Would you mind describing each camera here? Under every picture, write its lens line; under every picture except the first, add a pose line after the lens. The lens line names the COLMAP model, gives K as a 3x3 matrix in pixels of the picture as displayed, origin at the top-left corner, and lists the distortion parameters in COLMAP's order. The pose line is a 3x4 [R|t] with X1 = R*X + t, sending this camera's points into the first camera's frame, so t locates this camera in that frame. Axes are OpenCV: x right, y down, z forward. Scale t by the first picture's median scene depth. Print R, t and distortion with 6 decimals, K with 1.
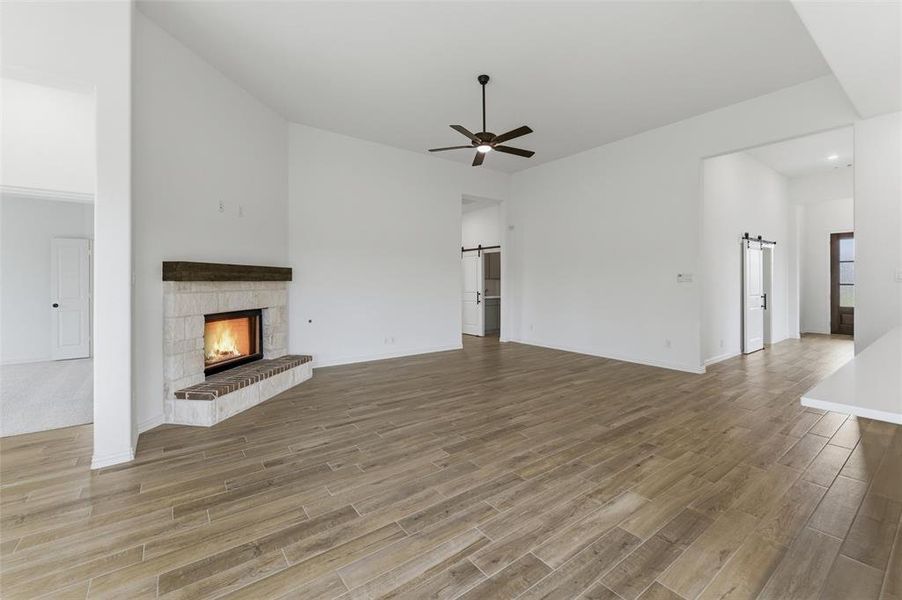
lens RADIAL K [[376.0, 0, 453.7], [0, 376.0, 281.0], [0, 0, 1]] dist [0.001448, -0.000416]
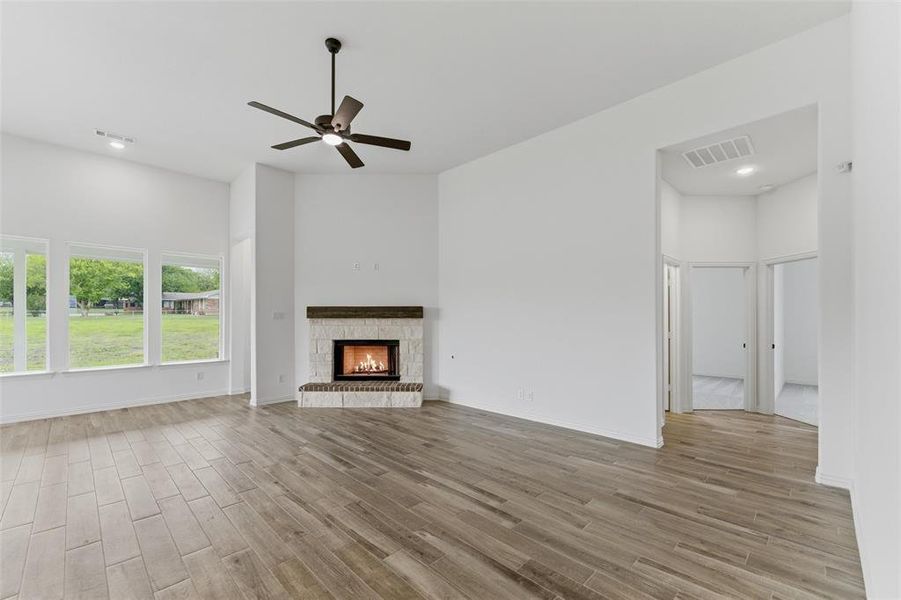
lens RADIAL K [[375.5, 0, 451.1], [0, 375.5, 317.7], [0, 0, 1]] dist [0.001448, -0.000416]
pose [[0.145156, 0.000926, -0.989408, 0.738195], [0.001849, 0.999998, 0.001207, -0.001582], [0.989407, -0.002004, 0.145154, 0.985152]]
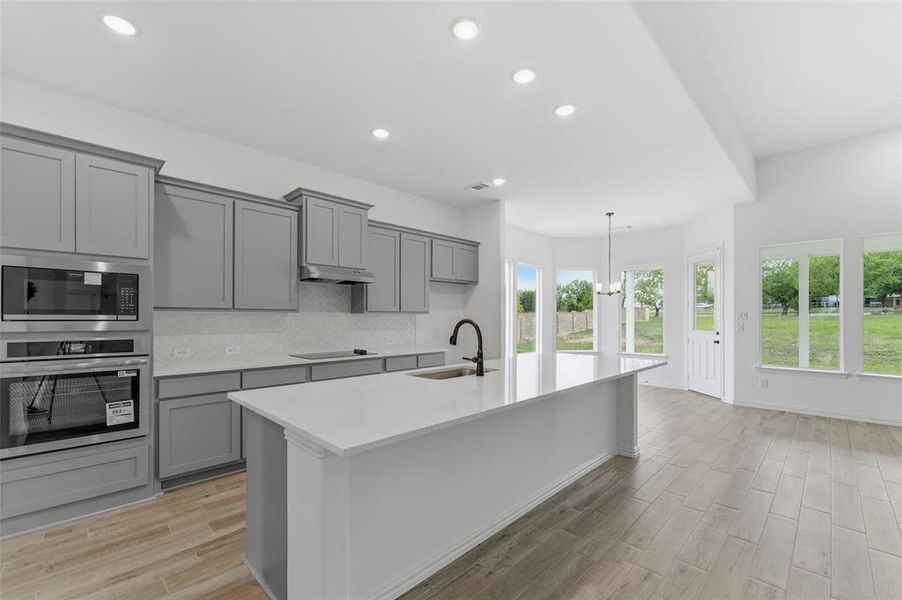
lens RADIAL K [[376.0, 0, 456.2], [0, 376.0, 312.8], [0, 0, 1]] dist [0.001448, -0.000416]
pose [[-0.988662, 0.000933, -0.150152, 0.742634], [0.003276, 0.999877, -0.015361, -0.002374], [0.150120, -0.015679, -0.988544, 0.905498]]
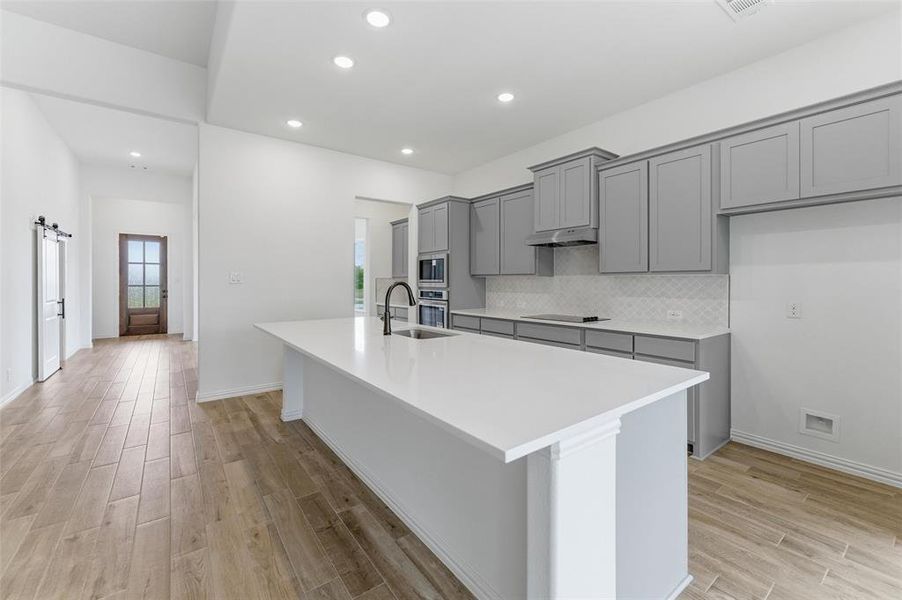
lens RADIAL K [[376.0, 0, 452.3], [0, 376.0, 280.6], [0, 0, 1]] dist [0.001448, -0.000416]
pose [[-0.003139, 0.004408, 0.999985, 0.056684], [-0.000829, 0.999990, -0.004411, -0.001010], [-0.999995, -0.000842, -0.003135, 0.279629]]
